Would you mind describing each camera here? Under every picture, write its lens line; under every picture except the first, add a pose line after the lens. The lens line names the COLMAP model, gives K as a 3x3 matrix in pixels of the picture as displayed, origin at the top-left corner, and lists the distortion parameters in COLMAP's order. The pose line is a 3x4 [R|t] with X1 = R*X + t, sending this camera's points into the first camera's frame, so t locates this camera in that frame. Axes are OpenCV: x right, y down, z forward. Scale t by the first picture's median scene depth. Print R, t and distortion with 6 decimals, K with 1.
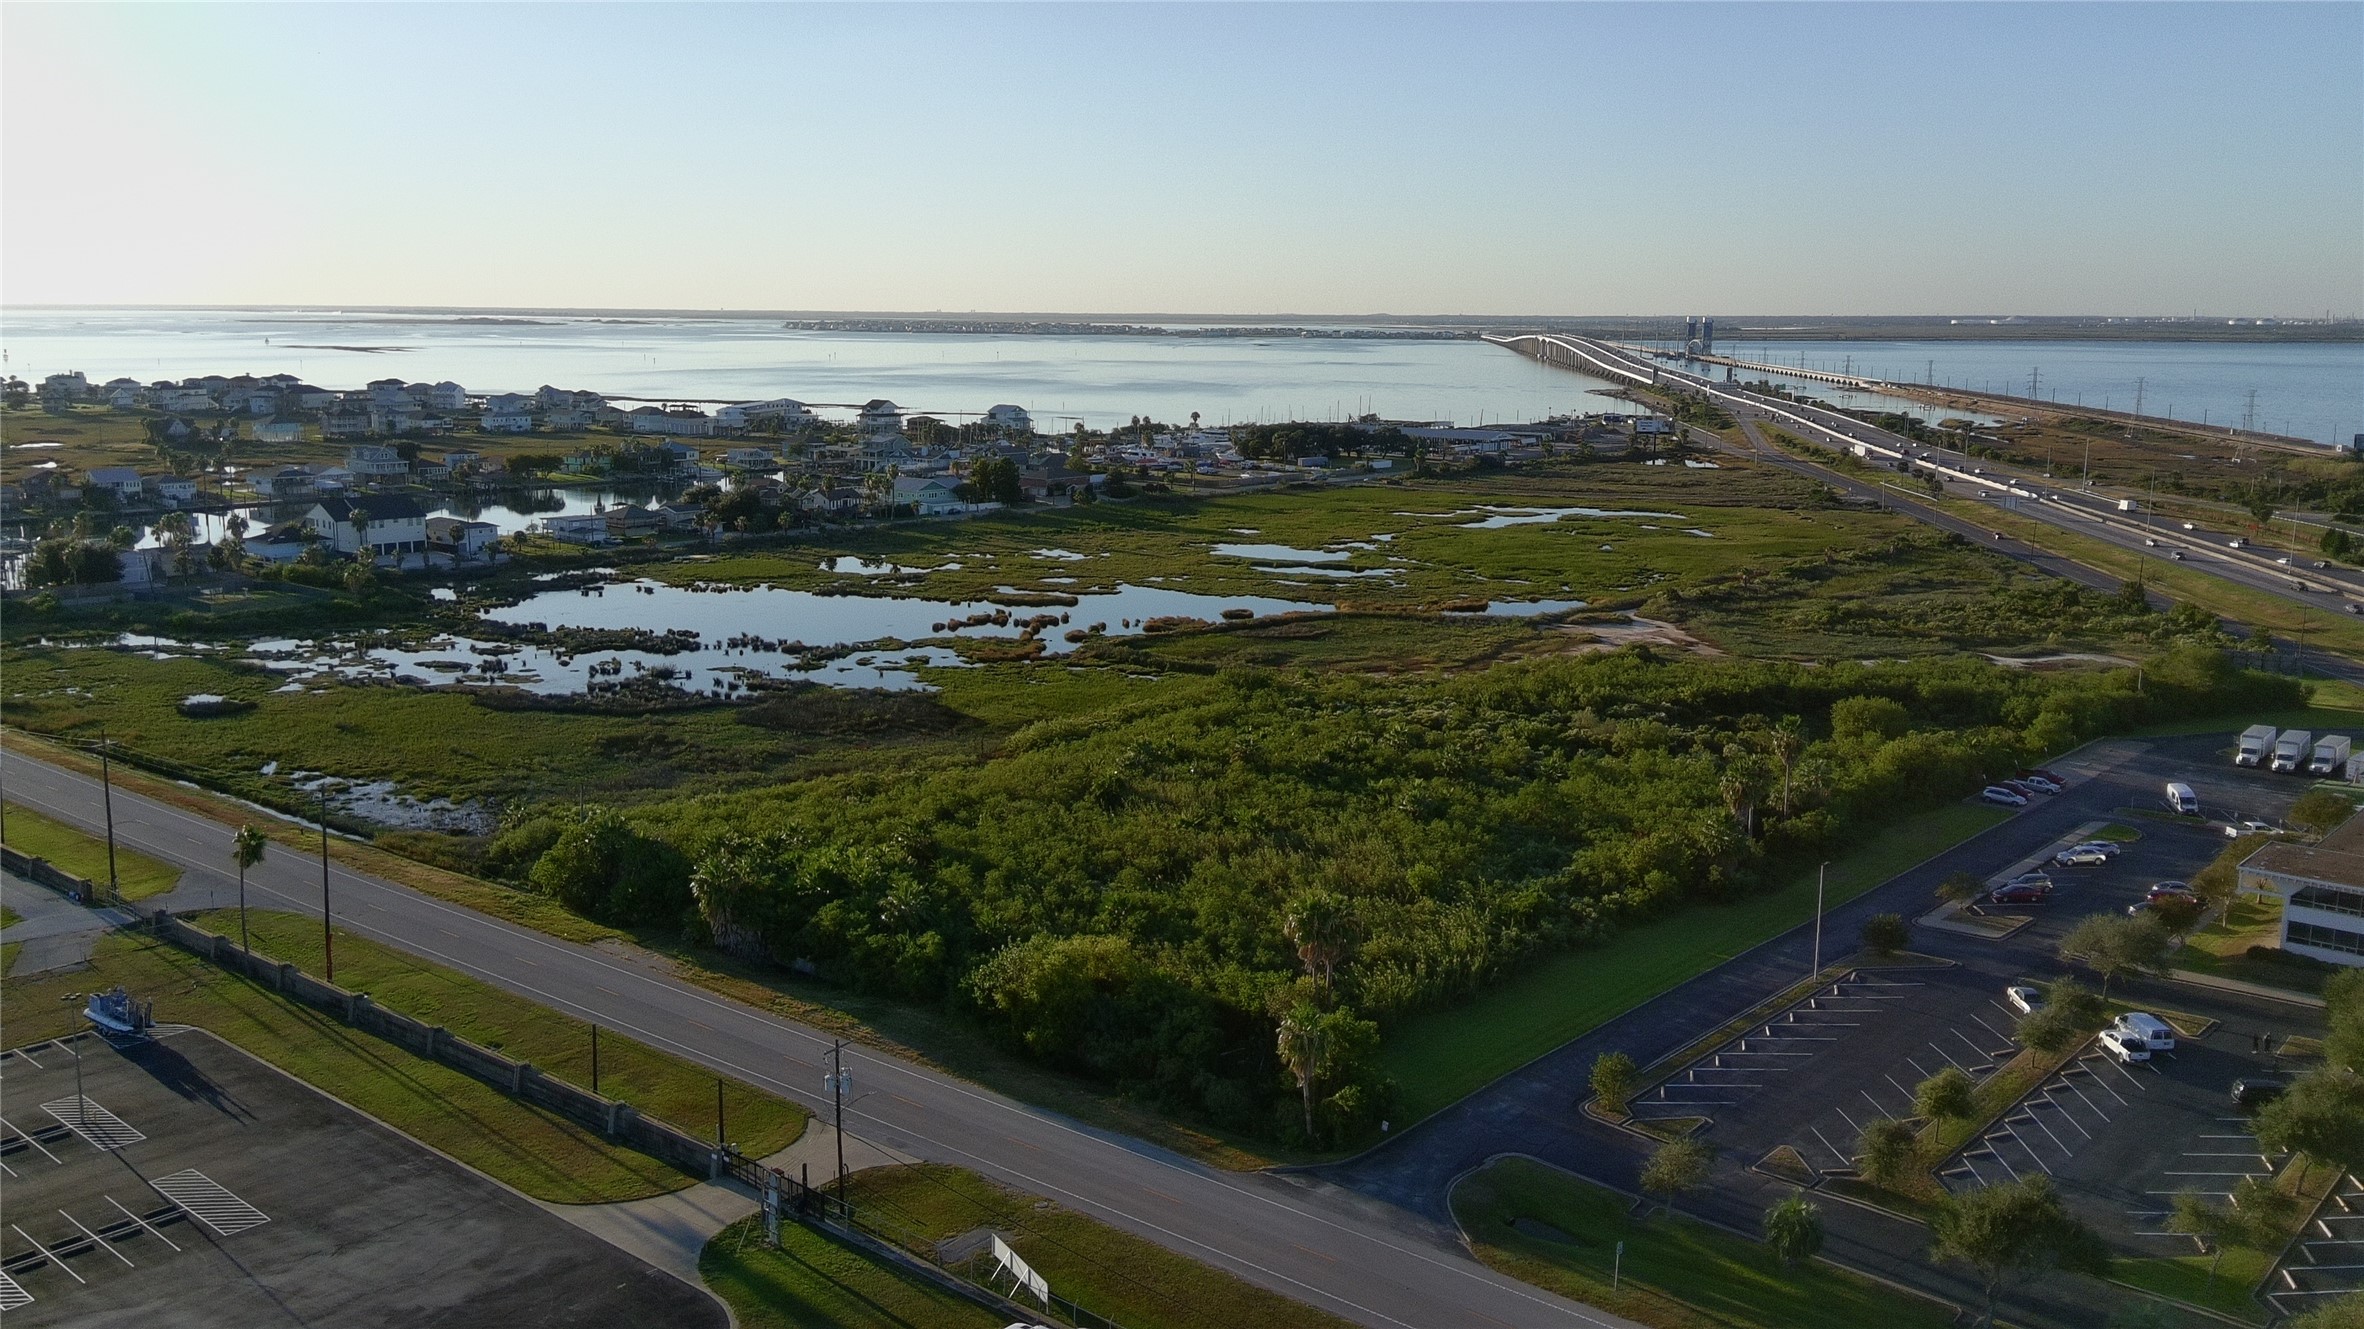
lens RADIAL K [[1958.2, 0, 1176.4], [0, 1958.2, 650.2], [0, 0, 1]] dist [0.124785, -0.210094]
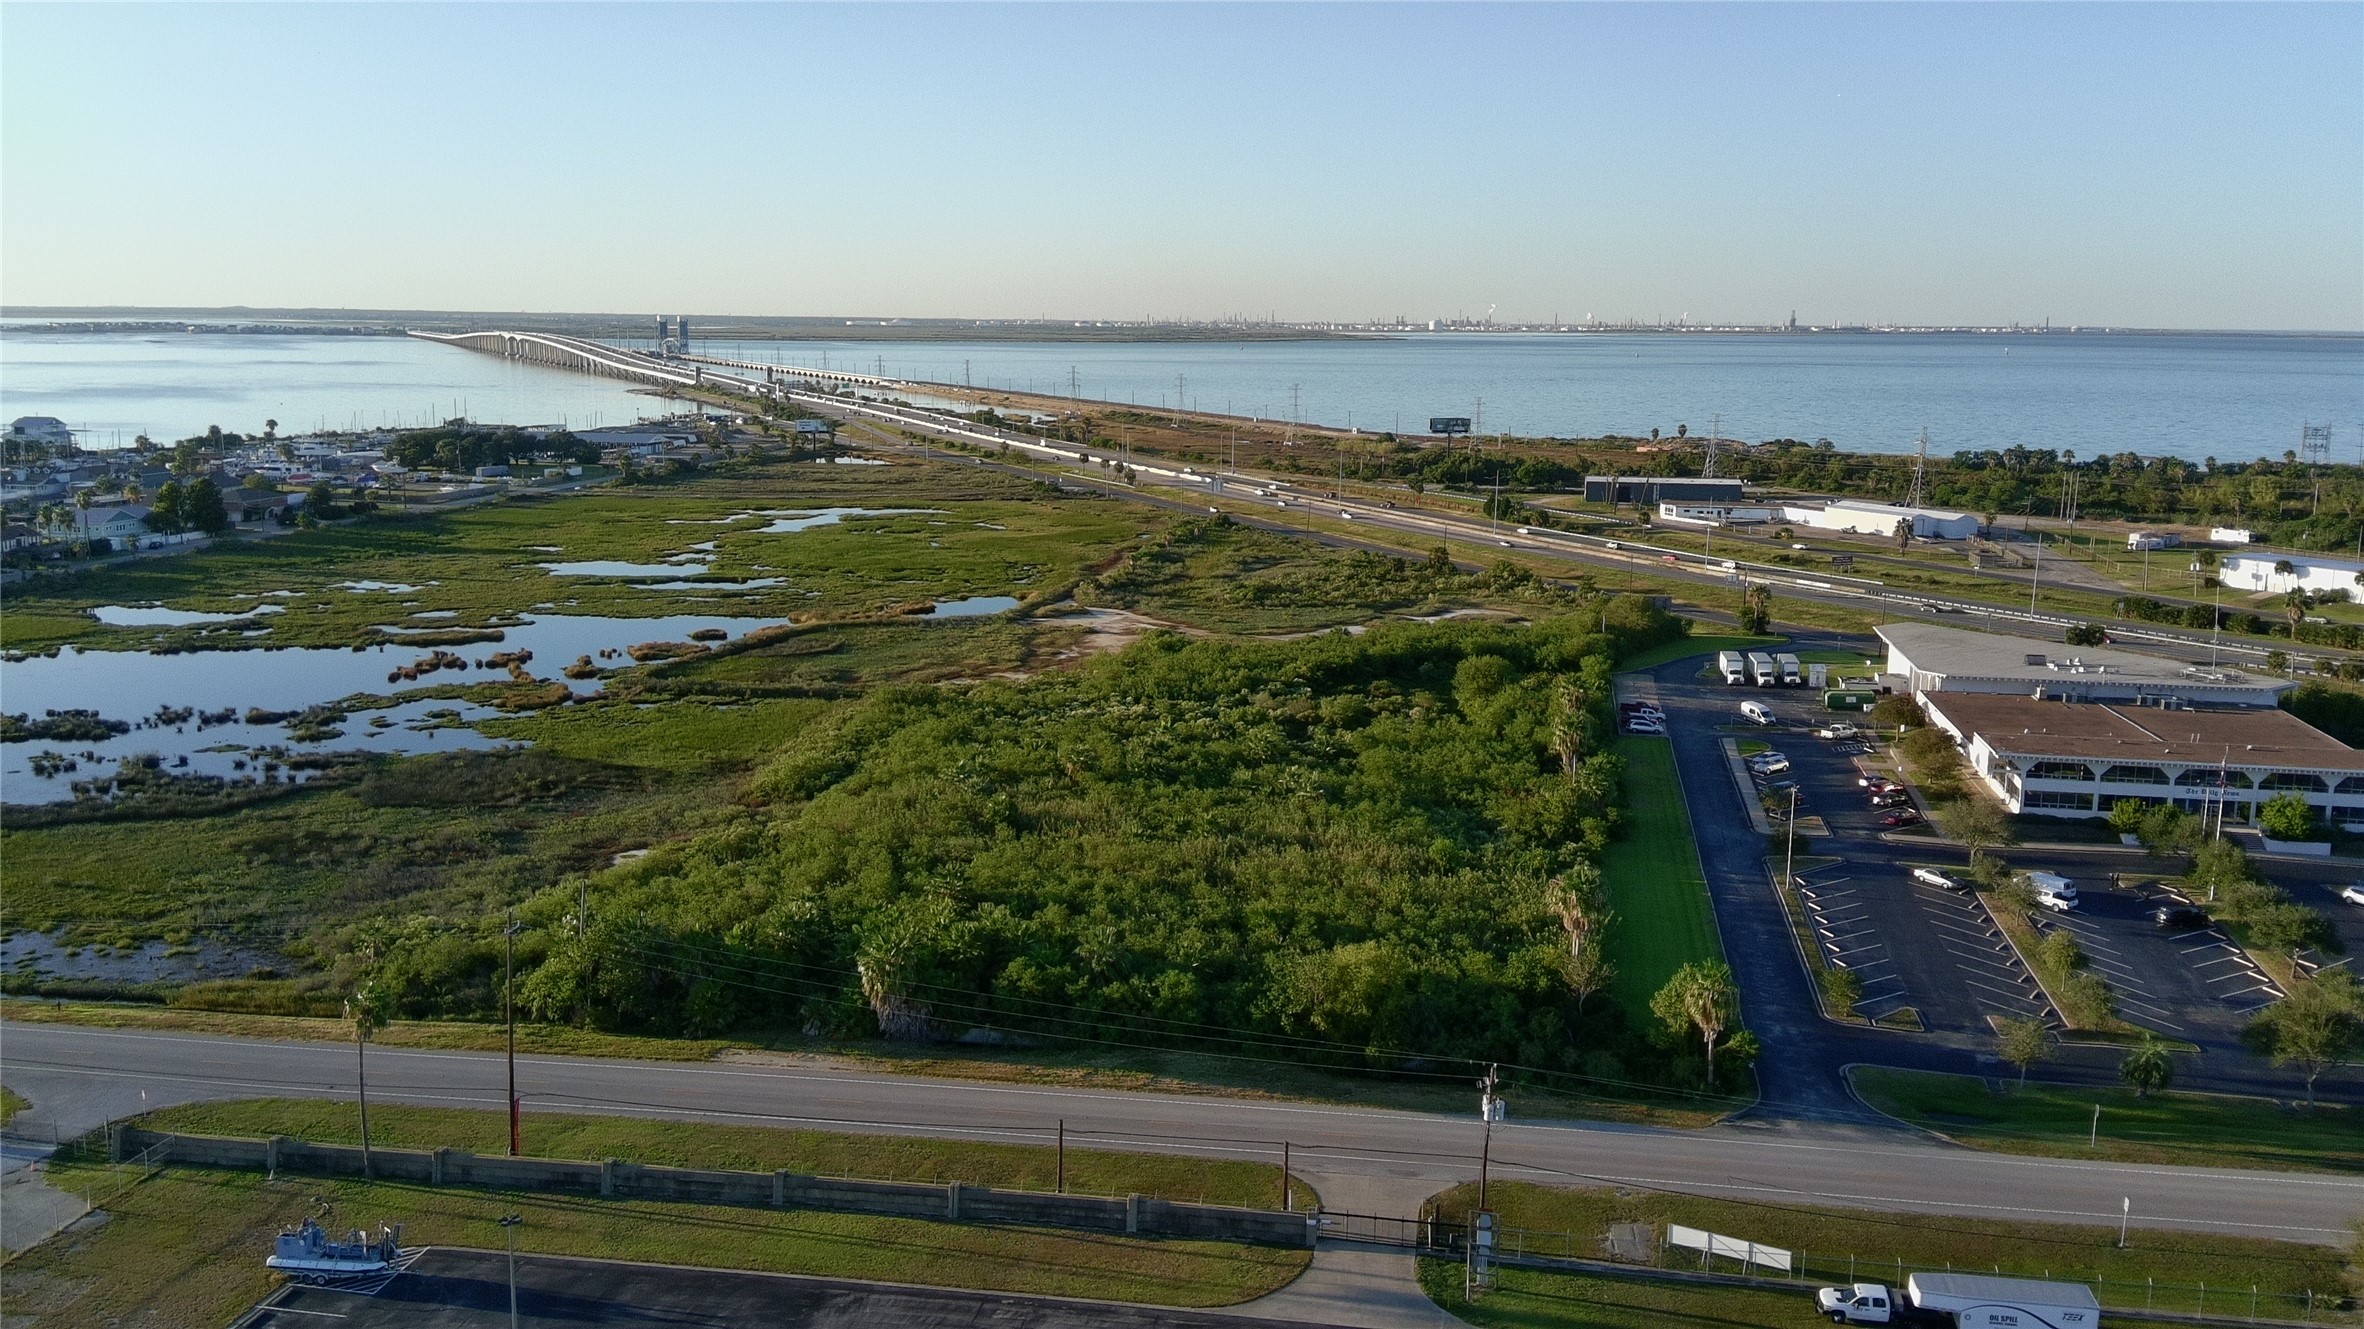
lens RADIAL K [[1958.2, 0, 1176.4], [0, 1958.2, 650.2], [0, 0, 1]] dist [0.124785, -0.210094]
pose [[0.857170, -0.084736, 0.508015, -0.171934], [0.084249, 0.996156, 0.024005, -0.009919], [-0.508096, 0.022224, 0.861014, 0.050775]]
